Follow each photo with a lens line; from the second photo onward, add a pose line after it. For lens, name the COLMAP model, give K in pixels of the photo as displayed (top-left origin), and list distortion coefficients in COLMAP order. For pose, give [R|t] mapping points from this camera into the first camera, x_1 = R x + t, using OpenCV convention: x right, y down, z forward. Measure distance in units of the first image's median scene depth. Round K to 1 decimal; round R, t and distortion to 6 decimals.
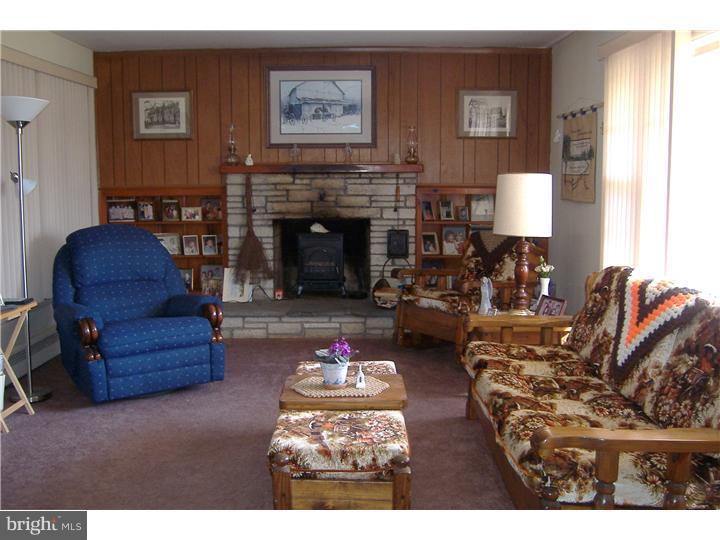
lens RADIAL K [[777.4, 0, 359.4], [0, 777.4, 240.6], [0, 0, 1]] dist [-0.110793, 0.174199]
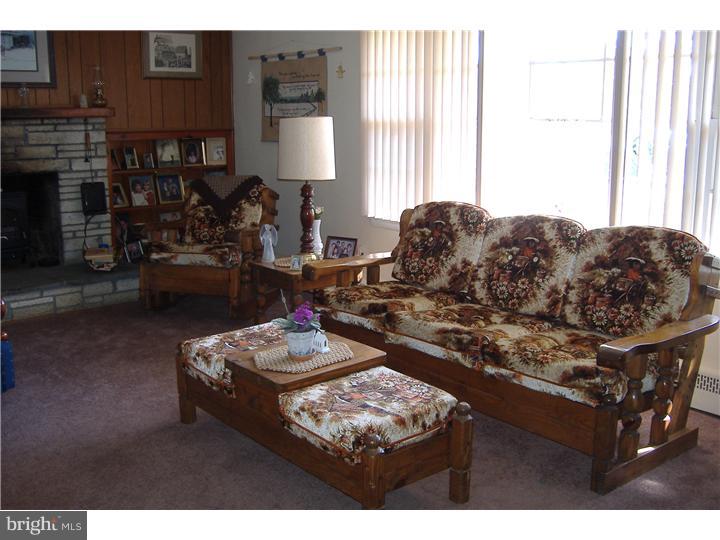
lens RADIAL K [[777.4, 0, 359.4], [0, 777.4, 240.6], [0, 0, 1]] dist [-0.110793, 0.174199]
pose [[0.767844, -0.110654, 0.631008, -0.292558], [0.059910, 0.993056, 0.101240, -0.019773], [-0.637829, -0.039933, 0.769142, 0.139179]]
